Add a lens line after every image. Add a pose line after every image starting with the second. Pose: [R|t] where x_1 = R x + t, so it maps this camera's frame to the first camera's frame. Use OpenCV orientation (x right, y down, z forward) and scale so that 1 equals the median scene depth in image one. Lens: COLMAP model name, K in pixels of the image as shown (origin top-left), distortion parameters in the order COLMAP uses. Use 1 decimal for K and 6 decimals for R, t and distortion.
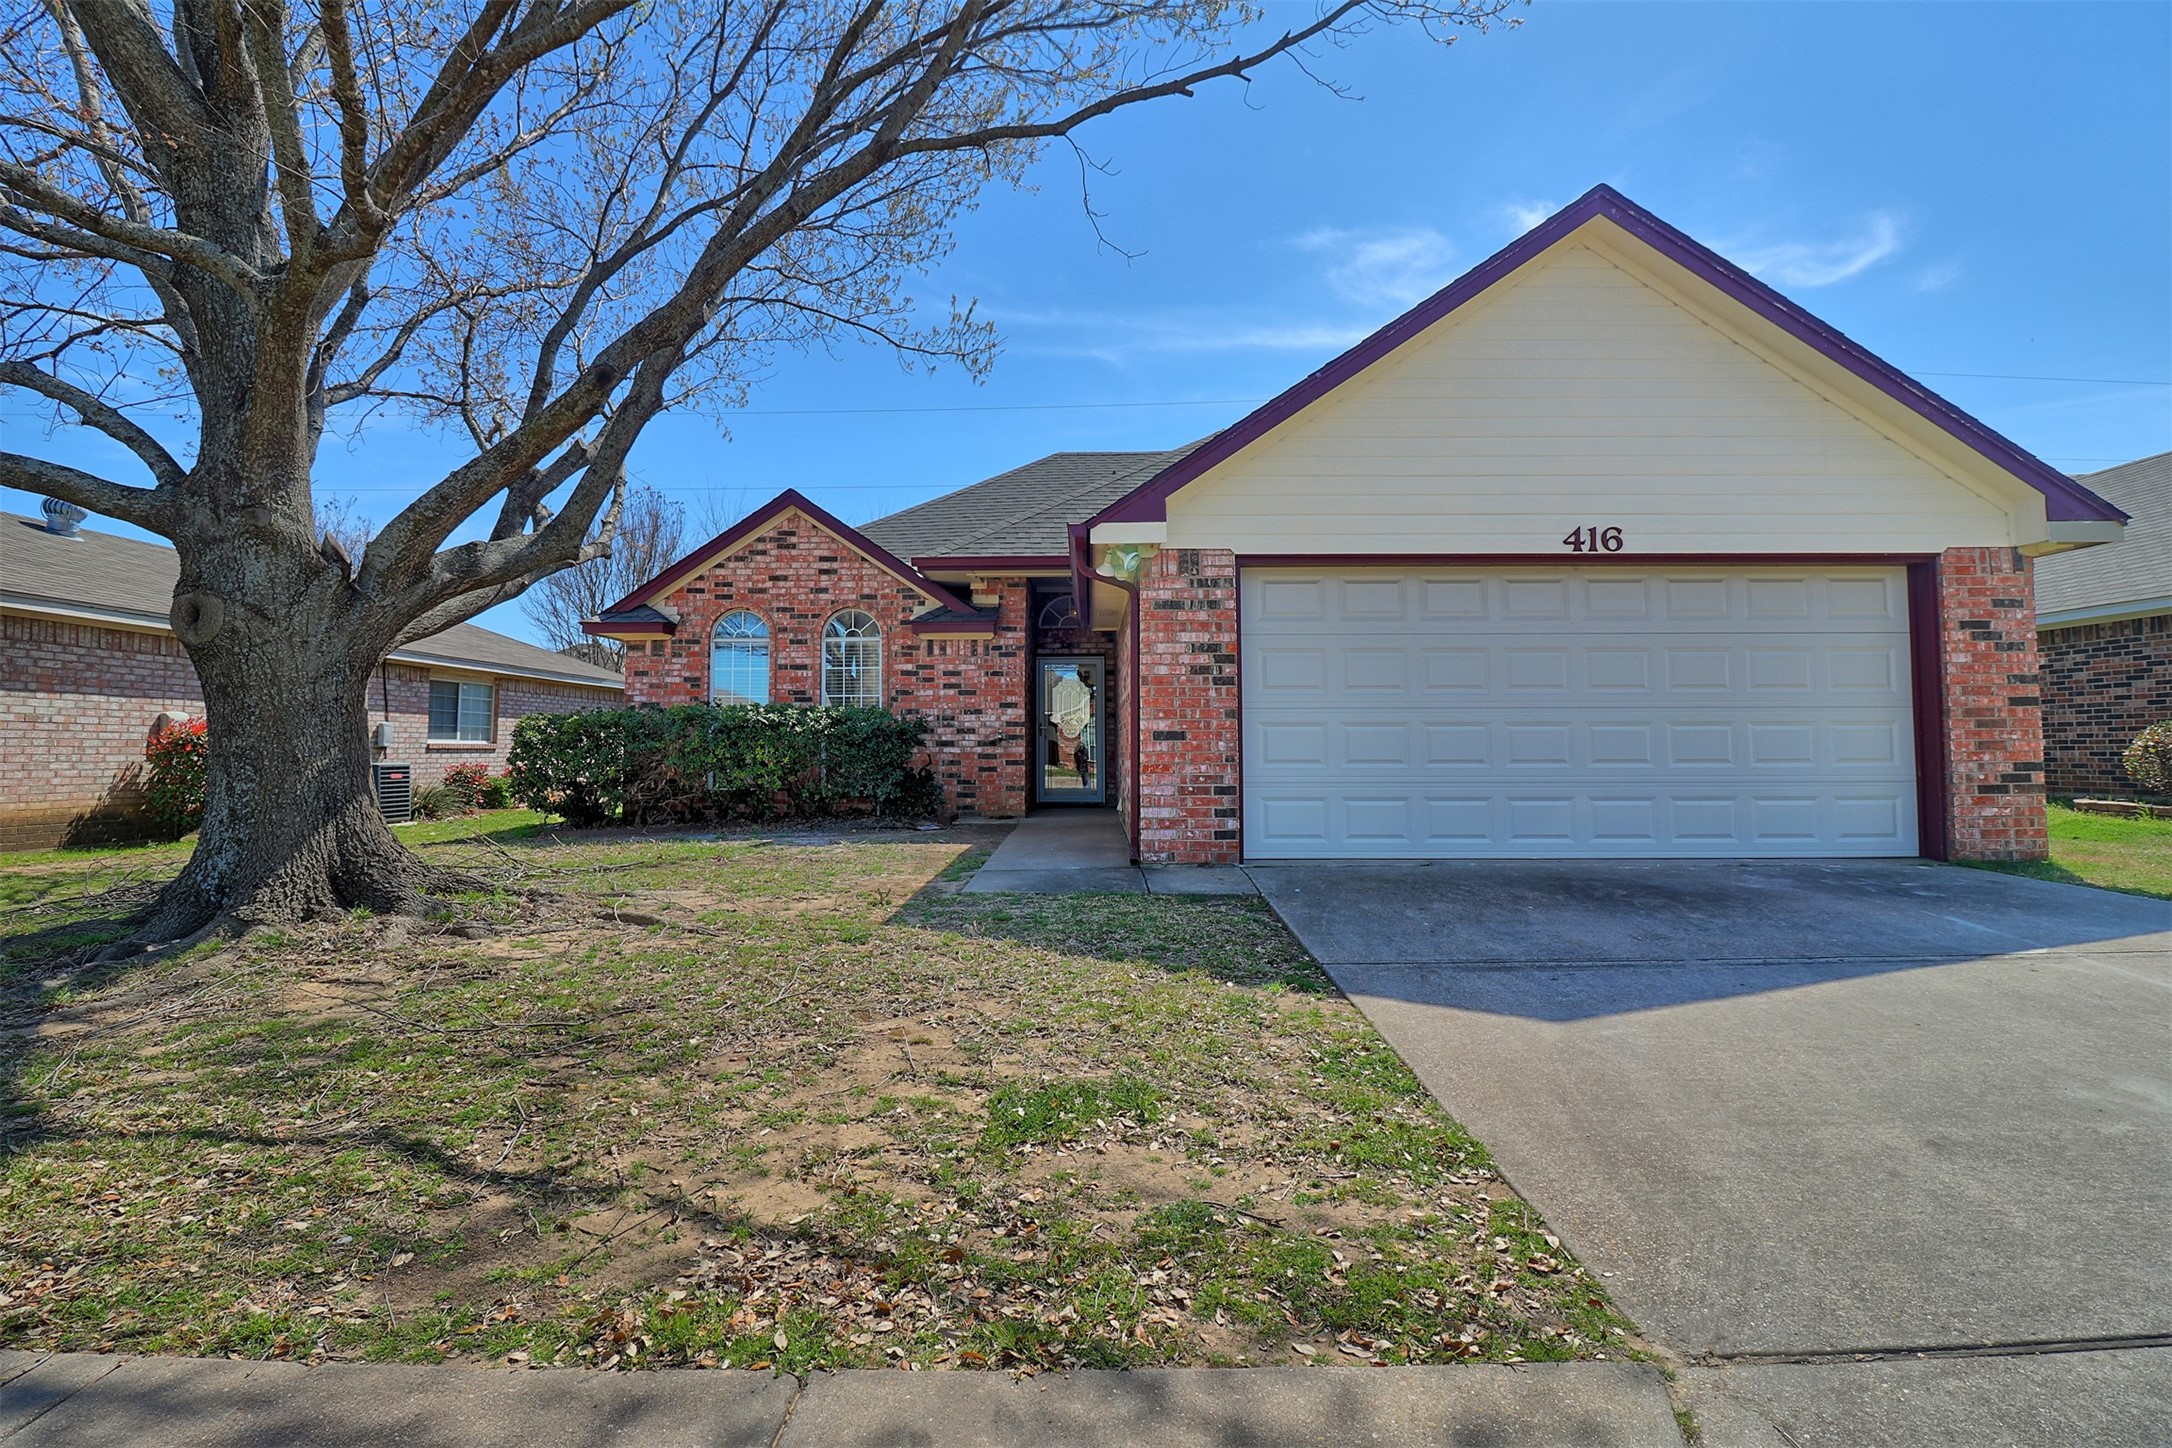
lens RADIAL K [[1000.6, 0, 1077.9], [0, 1000.6, 687.8], [0, 0, 1]] dist [0.000471, -0.014990]
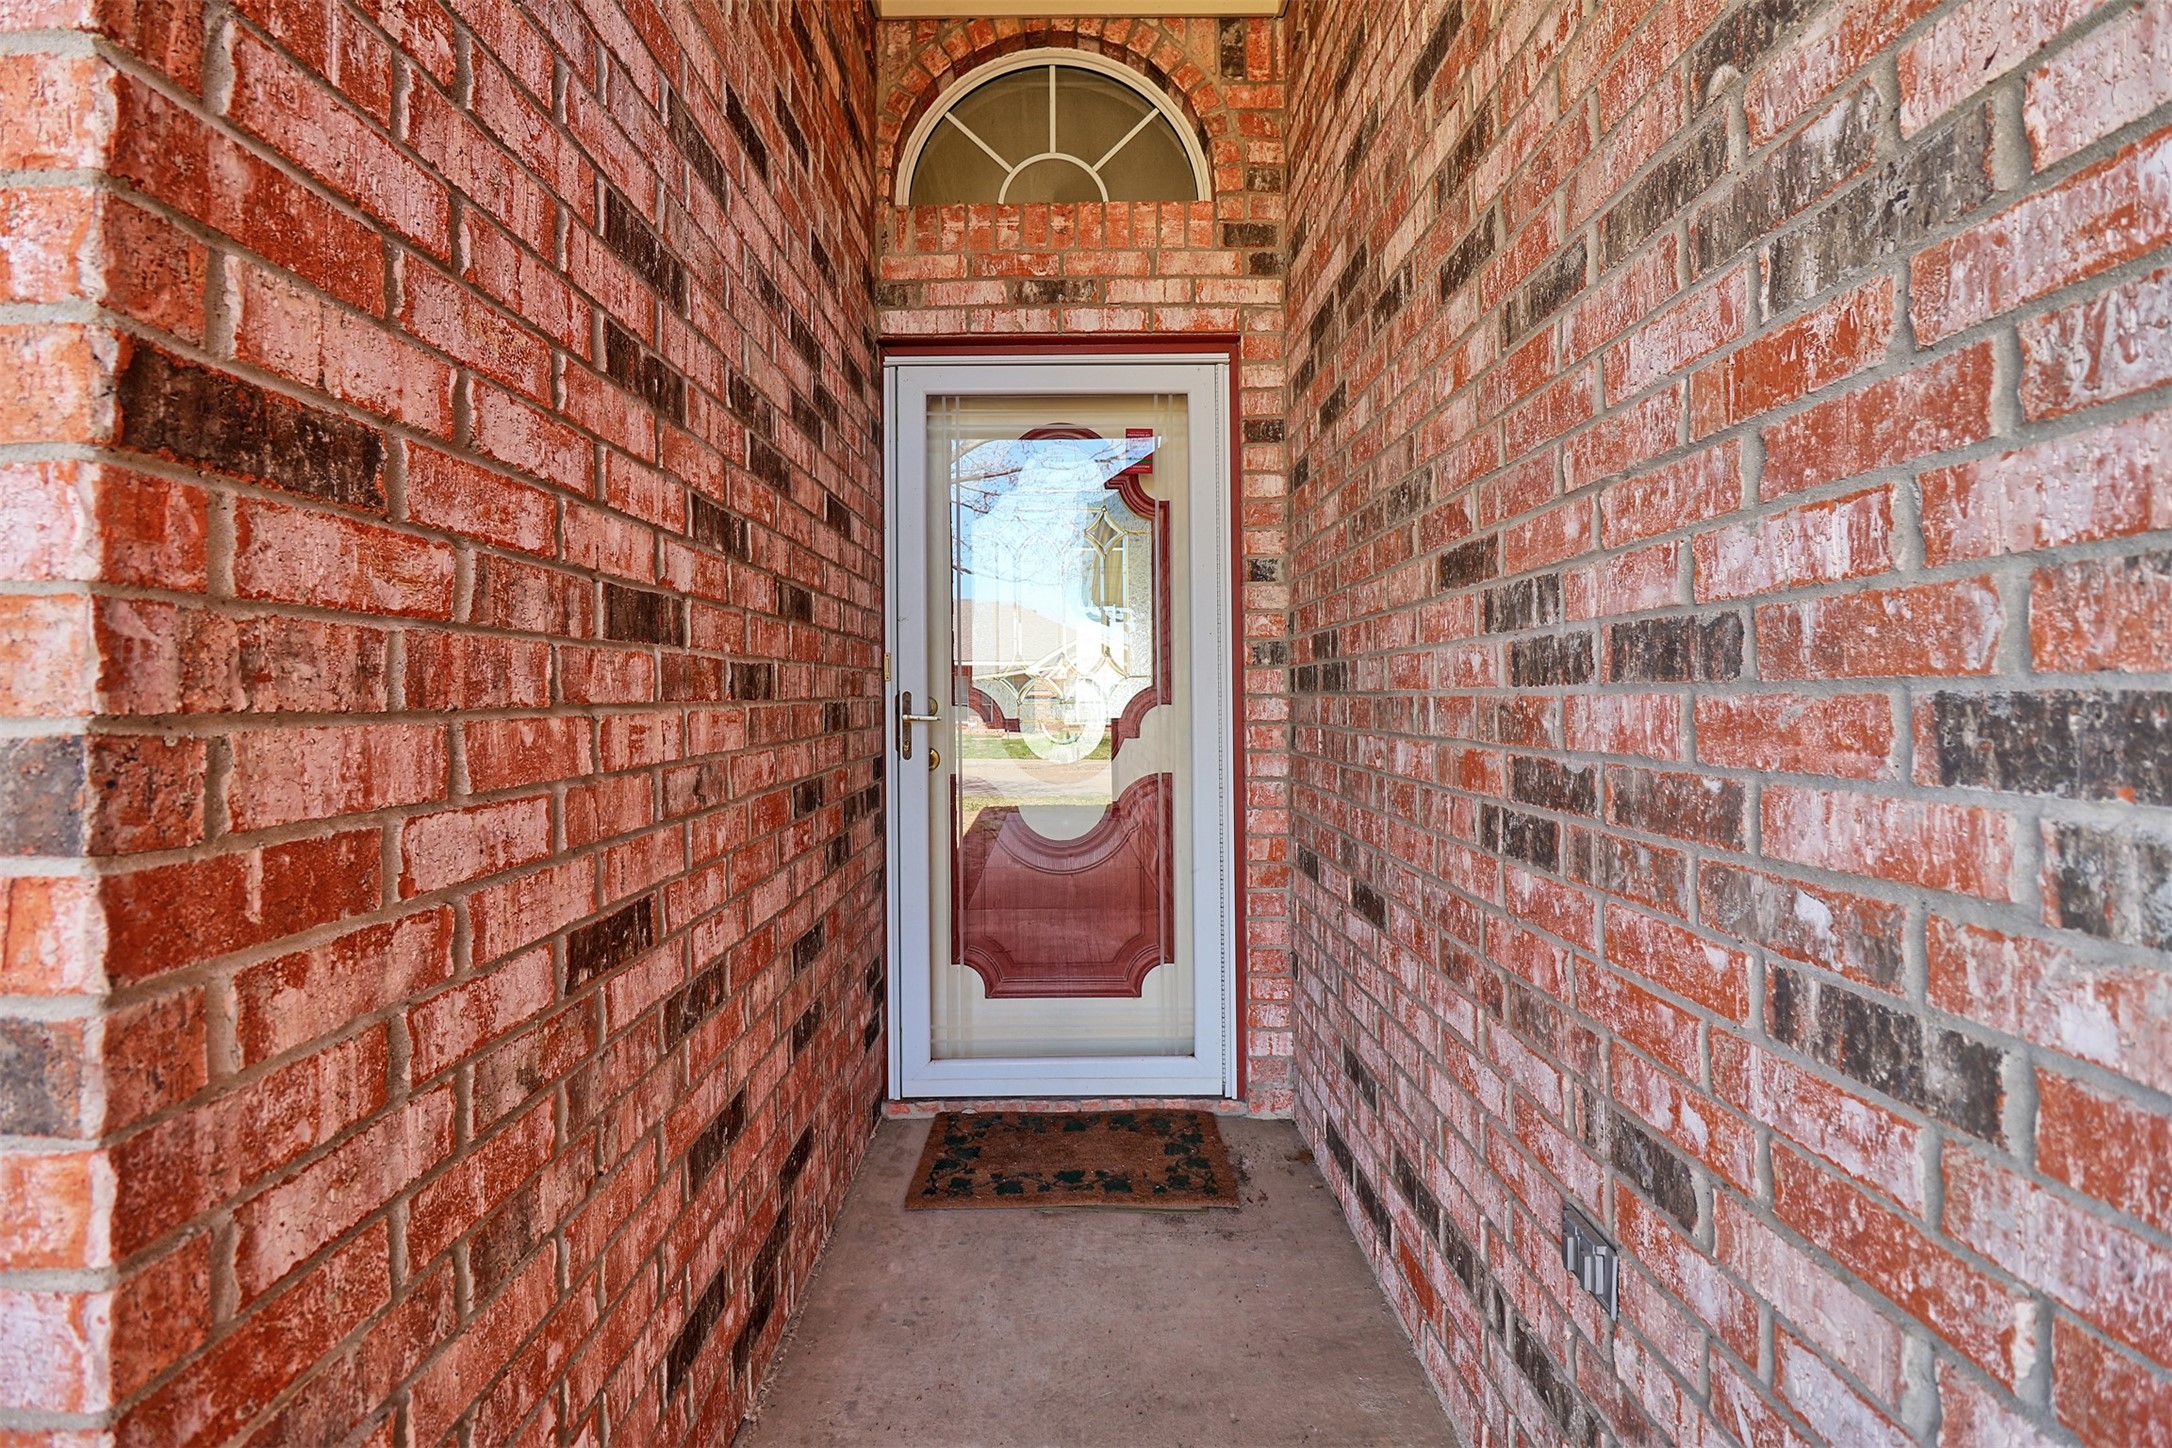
lens RADIAL K [[1000.6, 0, 1077.9], [0, 1000.6, 687.8], [0, 0, 1]] dist [0.000471, -0.014990]
pose [[0.999830, -0.005075, 0.017704, -0.014488], [0.004204, 0.998794, 0.048919, 0.050043], [-0.017931, -0.048836, 0.998646, 1.620178]]
